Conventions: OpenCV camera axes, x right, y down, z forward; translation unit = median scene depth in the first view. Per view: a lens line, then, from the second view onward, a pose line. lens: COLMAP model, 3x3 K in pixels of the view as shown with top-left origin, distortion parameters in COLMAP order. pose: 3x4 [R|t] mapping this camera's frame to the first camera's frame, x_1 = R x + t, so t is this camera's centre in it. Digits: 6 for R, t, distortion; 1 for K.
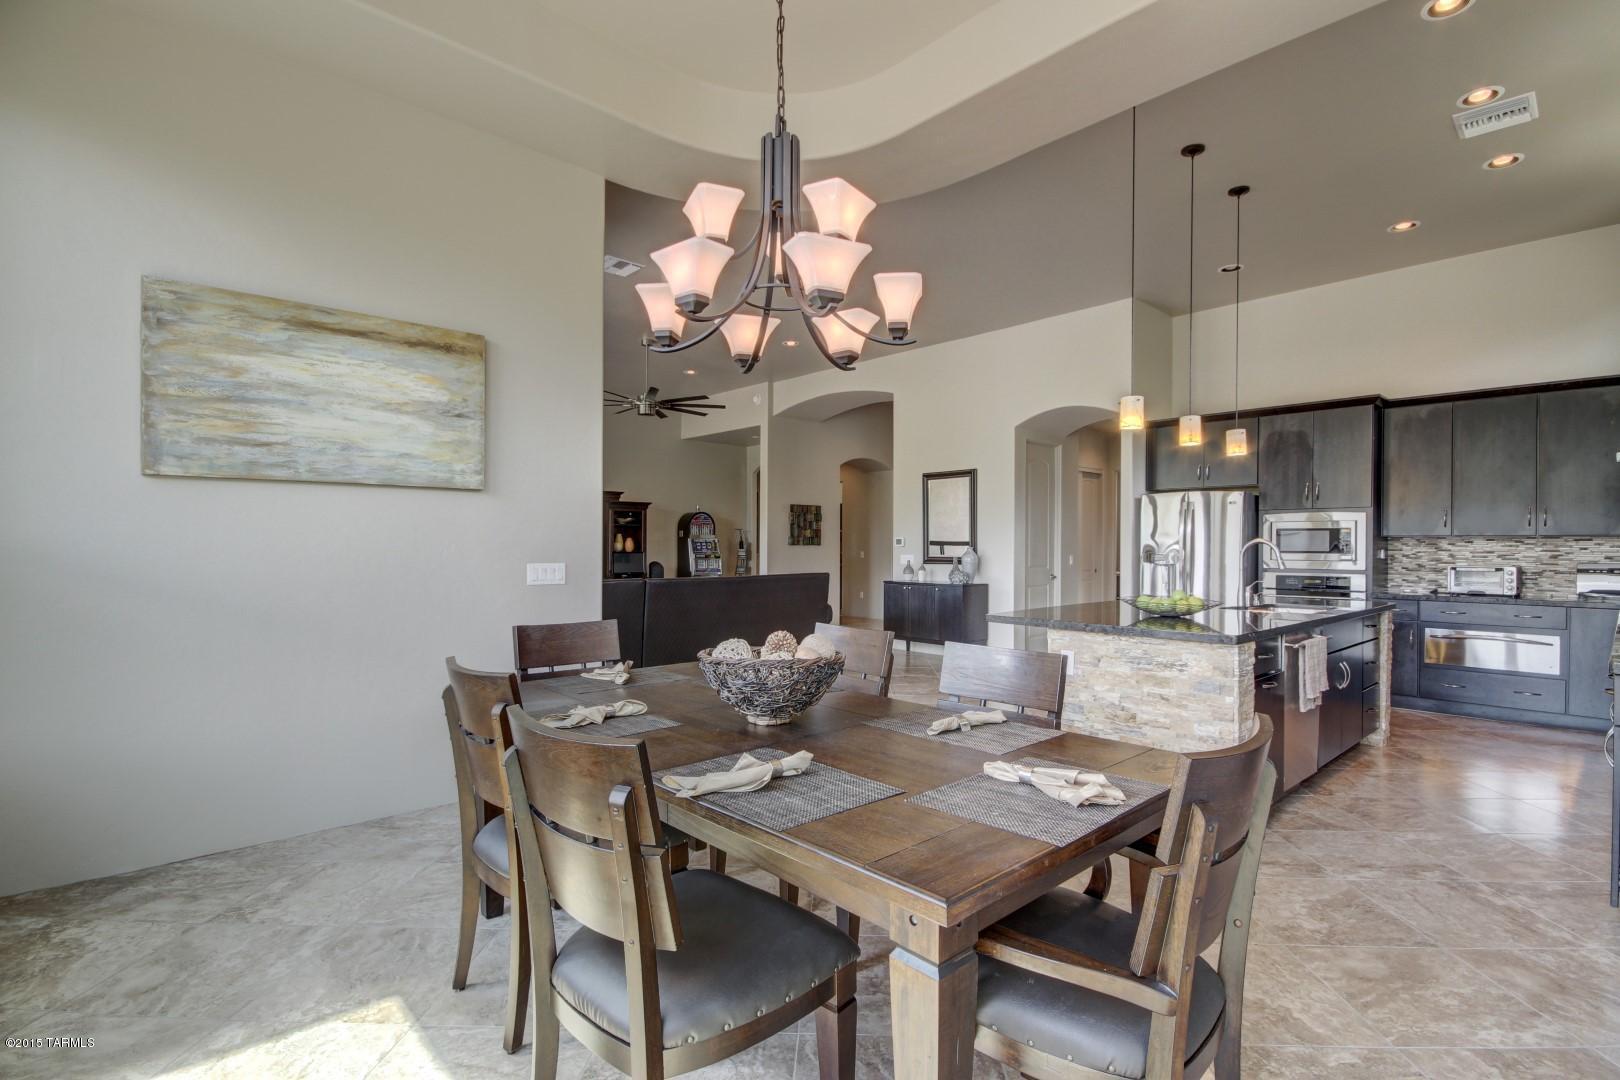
lens RADIAL K [[760.1, 0, 812.7], [0, 760.1, 550.4], [0, 0, 1]] dist [-0.015306, -0.000128]
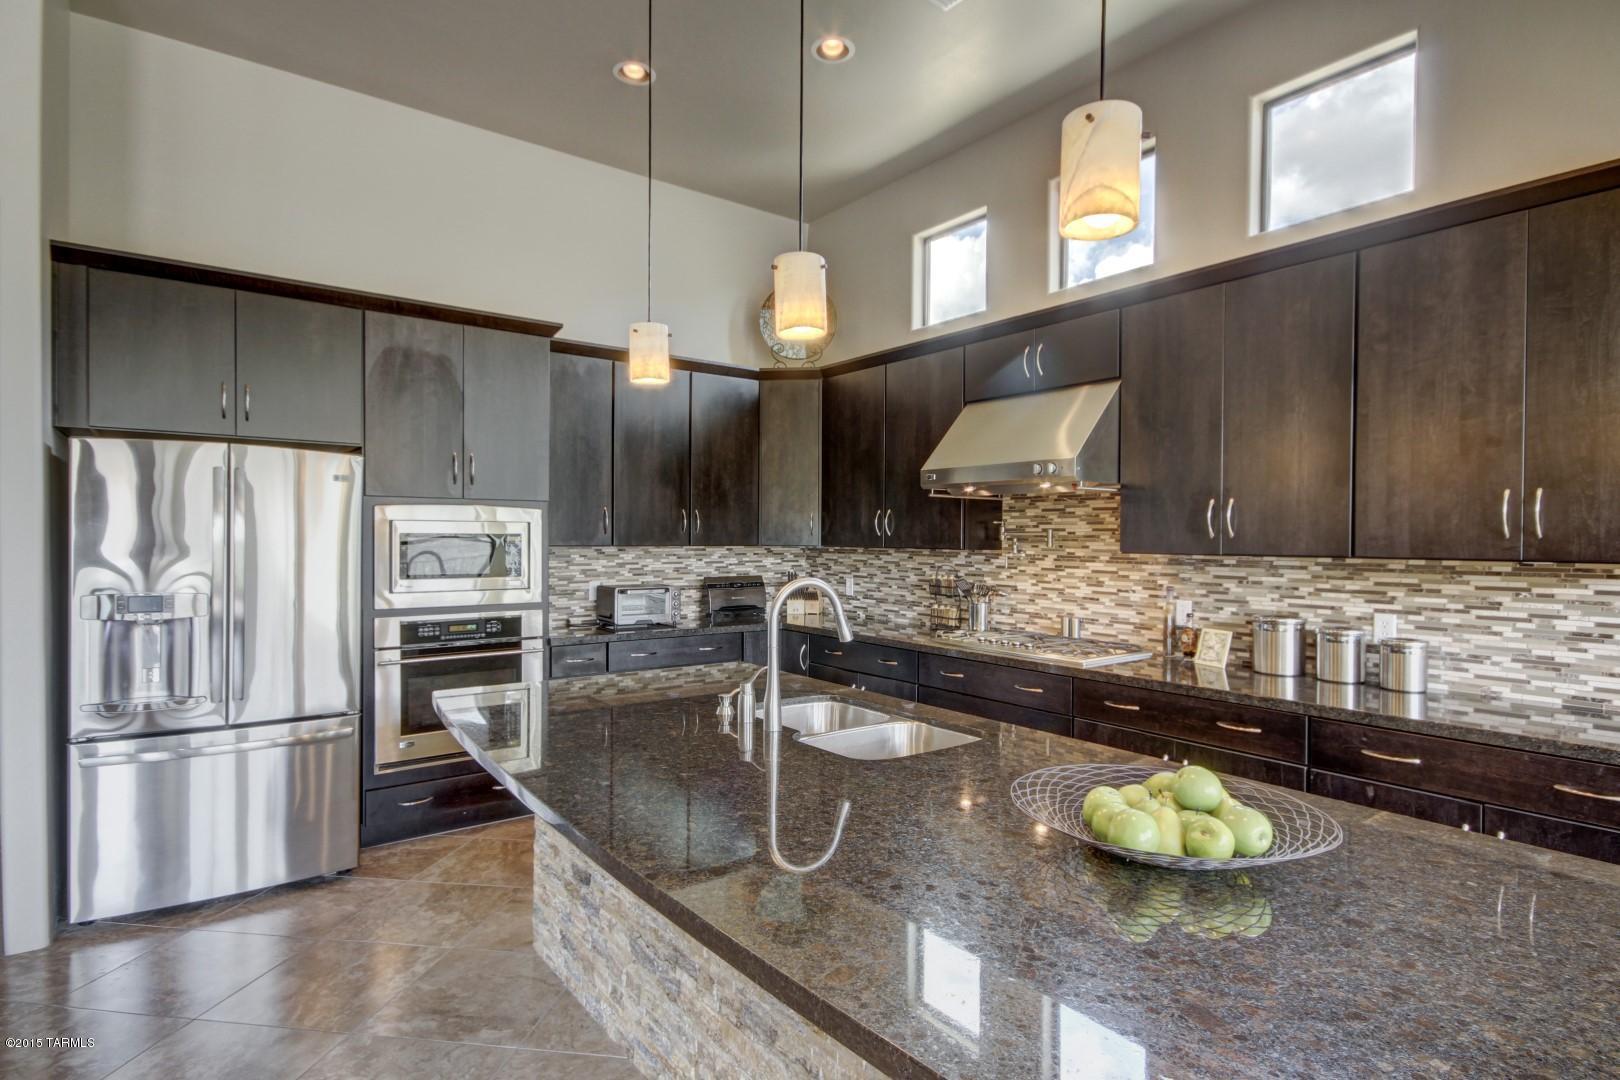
lens RADIAL K [[835.4, 0, 818.4], [0, 835.4, 544.4], [0, 0, 1]] dist [0.032768, -0.016522]
pose [[0.086018, -0.014367, 0.996190, 0.062635], [0.002127, 0.999896, 0.014237, -0.030287], [-0.996291, 0.000894, 0.086040, 0.697358]]
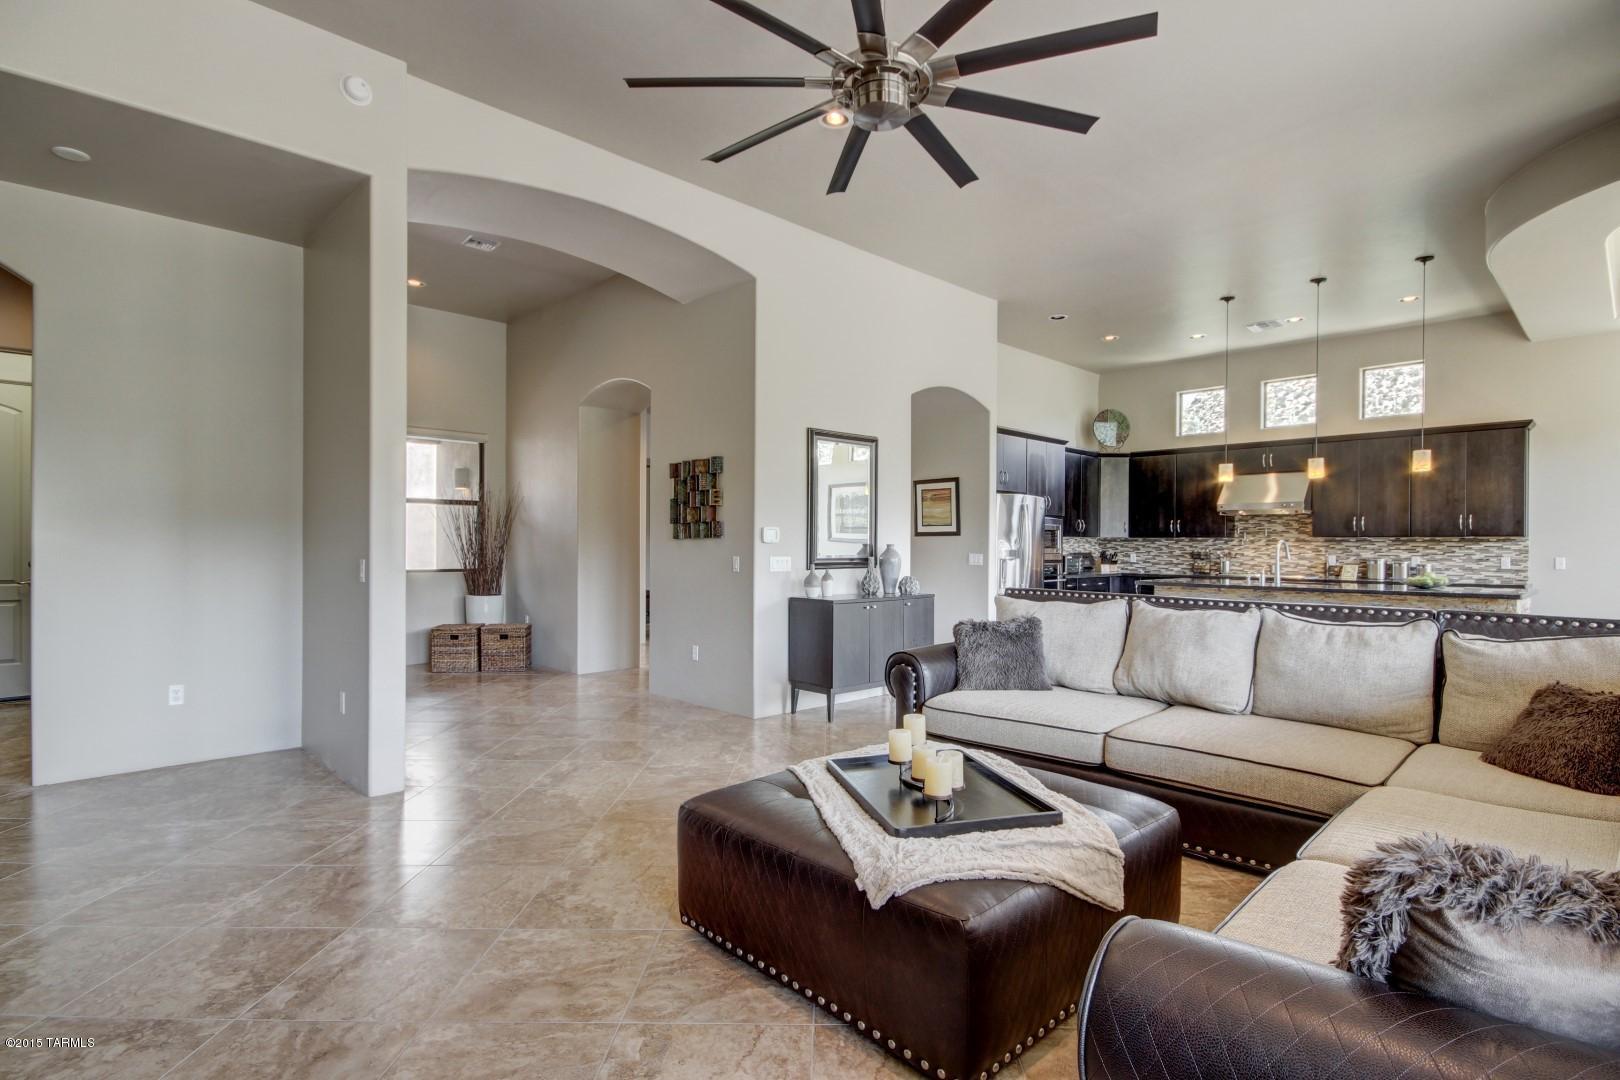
lens RADIAL K [[800.4, 0, 810.0], [0, 800.4, 540.0], [0, 0, 1]] dist [0.003341, 0.000362]
pose [[-0.027583, 0.001635, 0.999618, -0.771606], [0.000977, 0.999998, -0.001608, -0.008628], [-0.999619, 0.000932, -0.027584, 1.493610]]
